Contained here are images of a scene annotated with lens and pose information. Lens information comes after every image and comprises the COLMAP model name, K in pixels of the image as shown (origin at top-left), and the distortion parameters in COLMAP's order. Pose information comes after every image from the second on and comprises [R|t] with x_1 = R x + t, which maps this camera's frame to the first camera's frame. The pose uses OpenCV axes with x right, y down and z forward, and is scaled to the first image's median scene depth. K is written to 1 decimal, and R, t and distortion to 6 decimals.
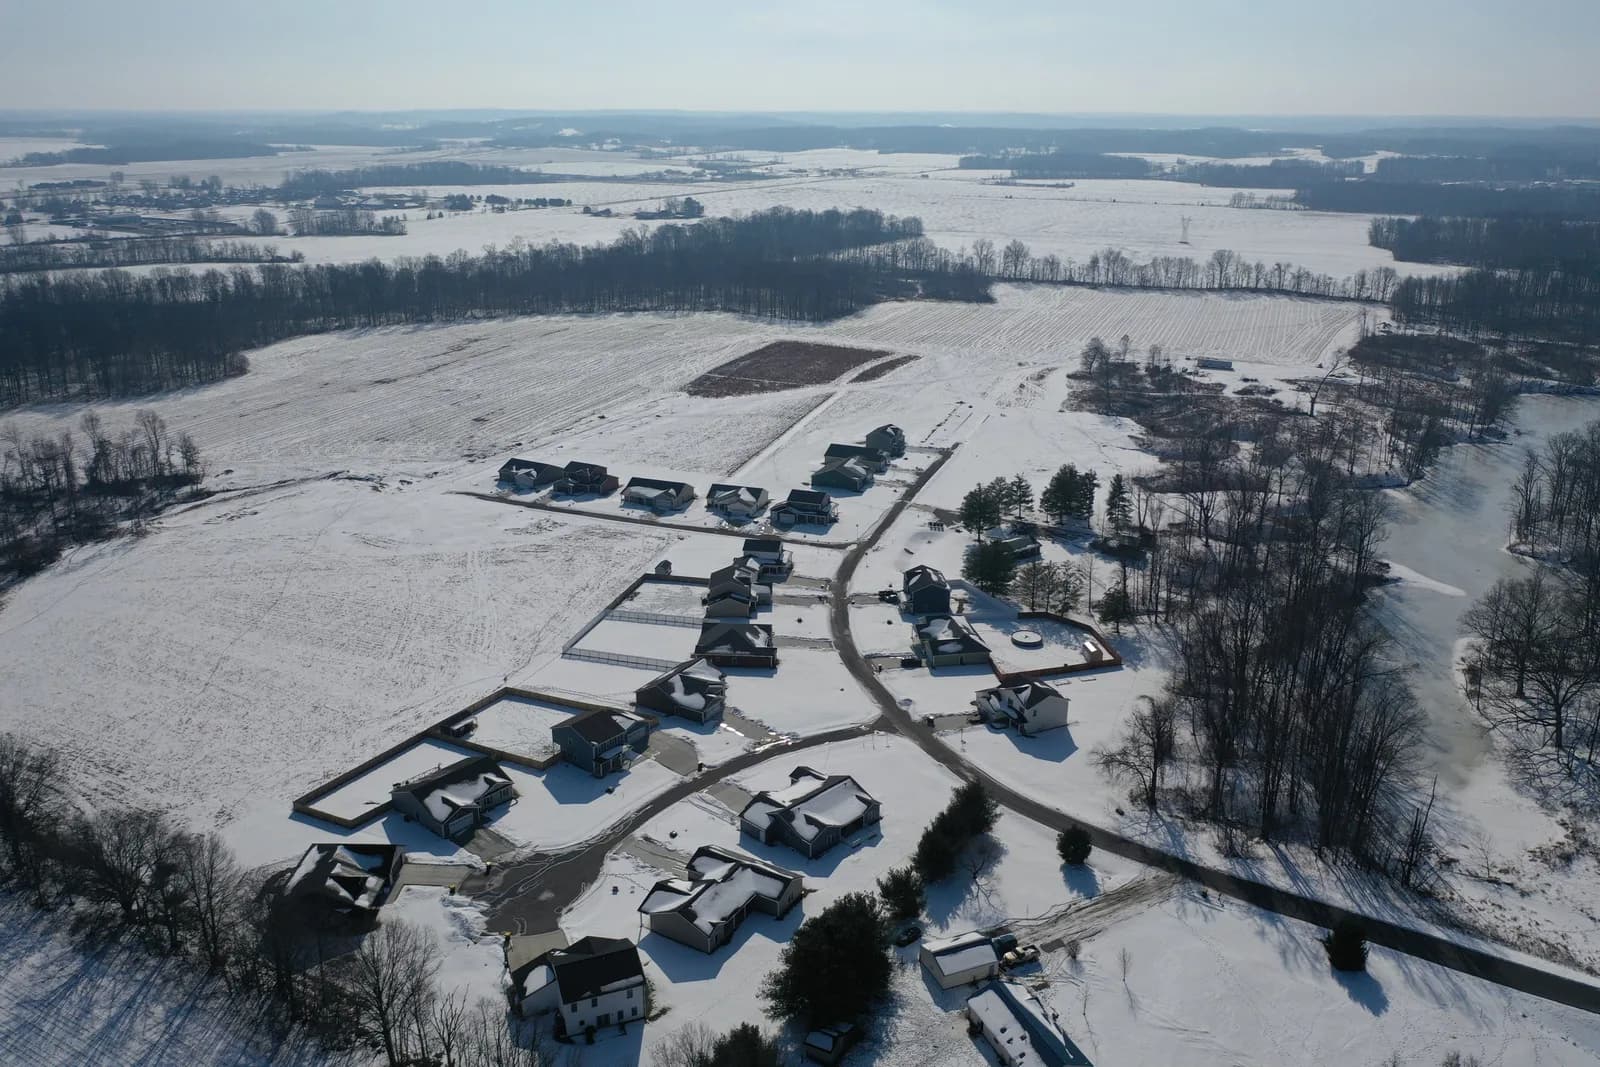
lens RADIAL K [[1281.1, 0, 800.0], [0, 1281.1, 533.5], [0, 0, 1]] dist [-0.004480, -0.000546]
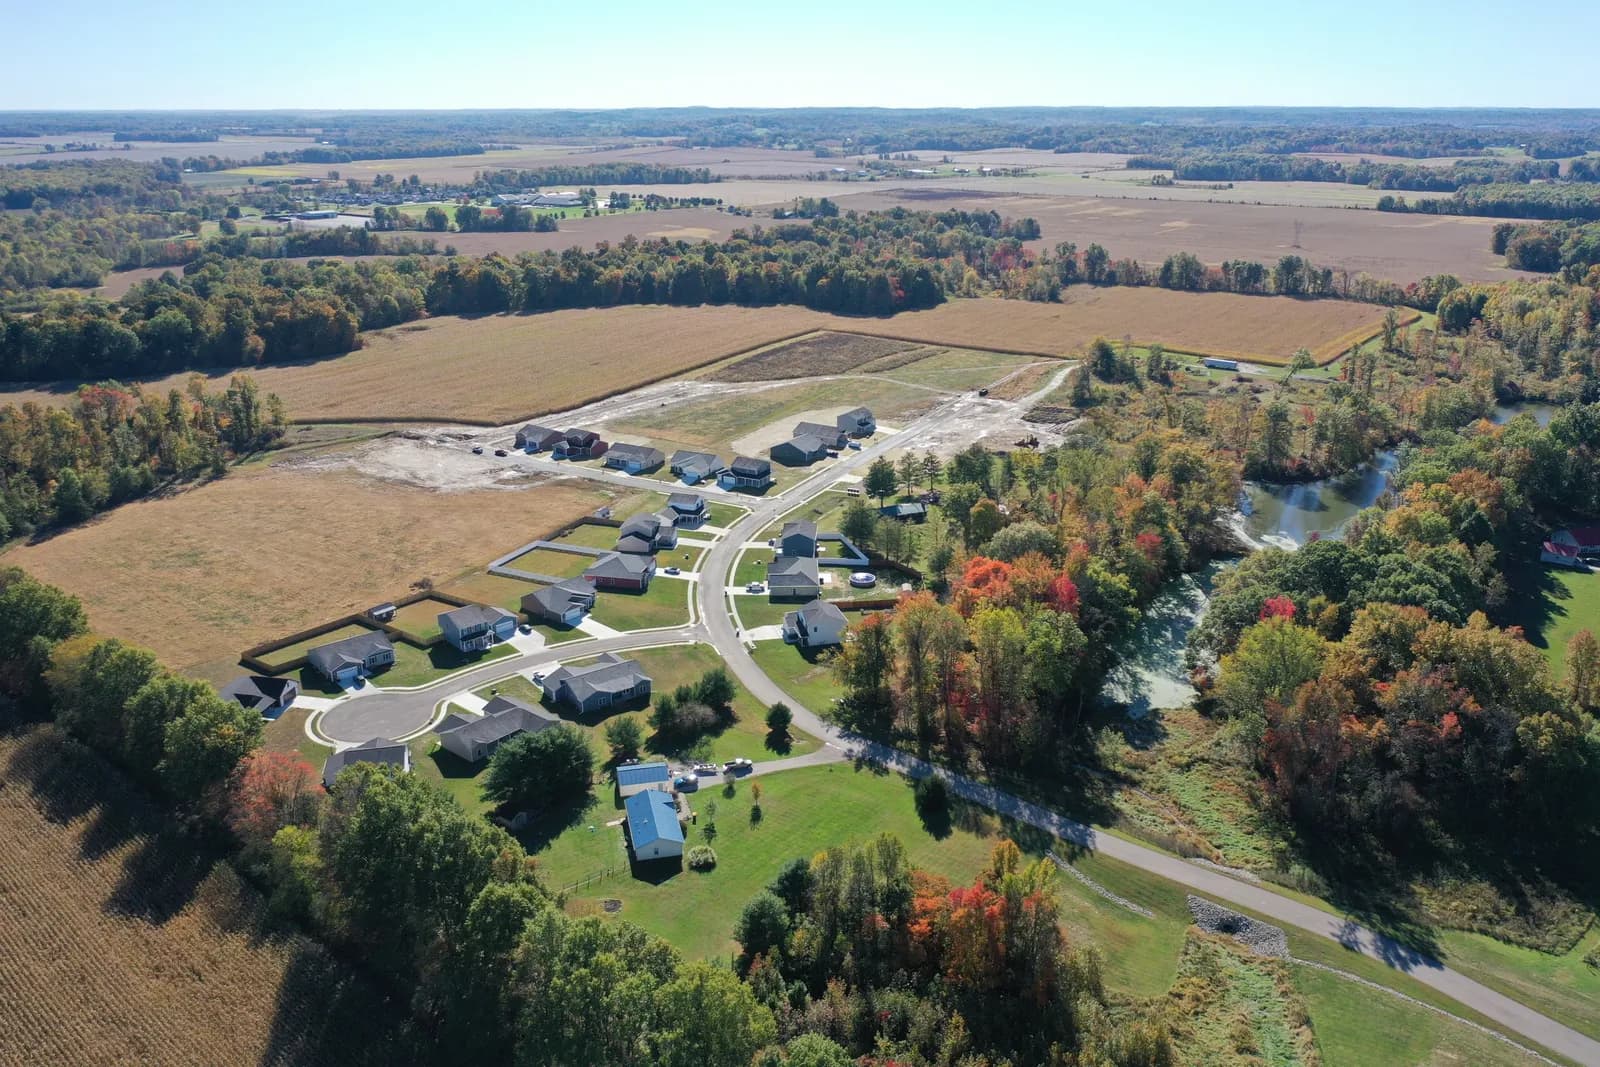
lens RADIAL K [[1281.1, 0, 800.0], [0, 1281.1, 533.5], [0, 0, 1]] dist [-0.004480, -0.000546]
pose [[0.987974, 0.043724, -0.148307, 0.071296], [-0.043353, 0.999043, 0.005729, 0.008305], [0.148415, 0.000769, 0.988925, -0.048984]]
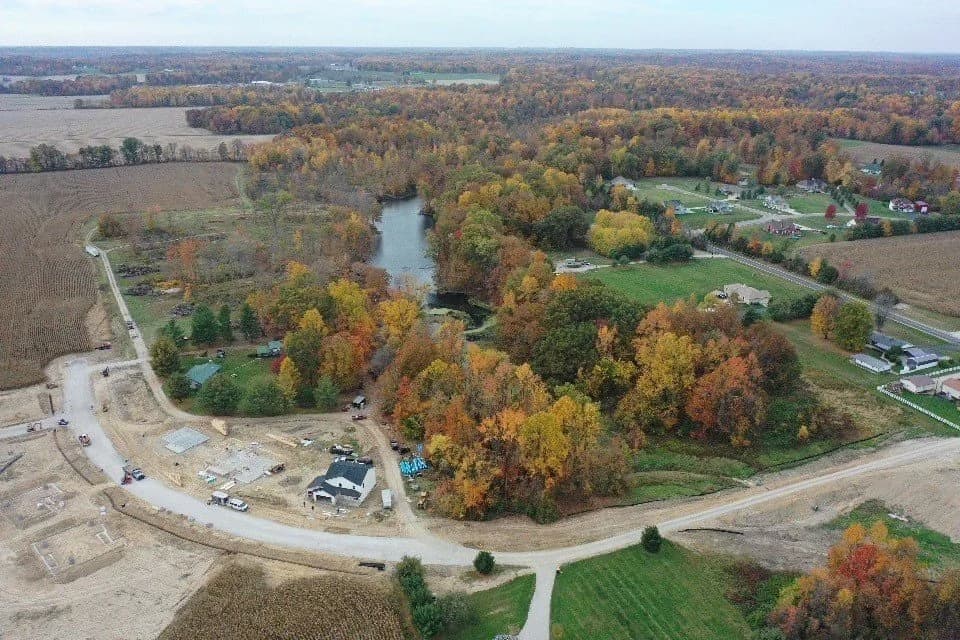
lens RADIAL K [[768.6, 0, 480.0], [0, 768.6, 320.0], [0, 0, 1]] dist [-0.004480, -0.000546]
pose [[0.667457, -0.259131, 0.698106, -0.053828], [0.240354, 0.962290, 0.127392, -0.021854], [-0.704792, 0.082763, 0.704570, 0.063906]]
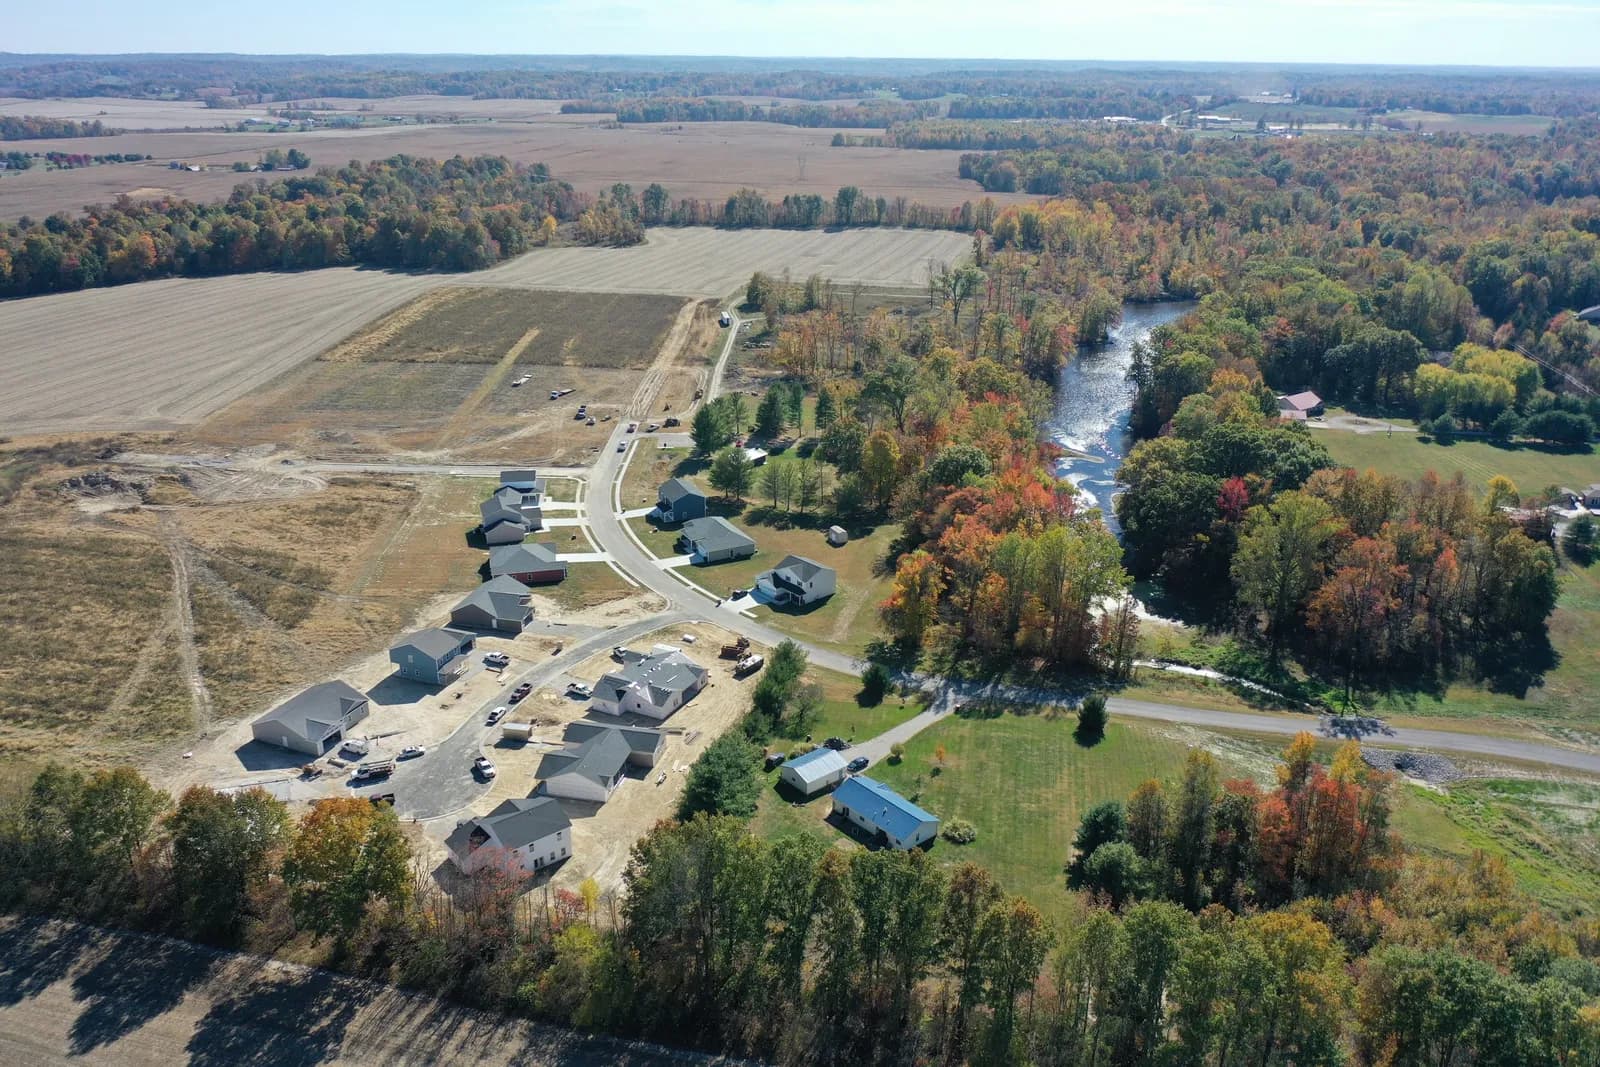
lens RADIAL K [[1281.1, 0, 800.0], [0, 1281.1, 533.5], [0, 0, 1]] dist [-0.004480, -0.000546]
pose [[0.953062, -0.107132, 0.283189, -0.031541], [0.095734, 0.993950, 0.053830, 0.005994], [-0.287243, -0.024193, 0.957552, -0.025236]]
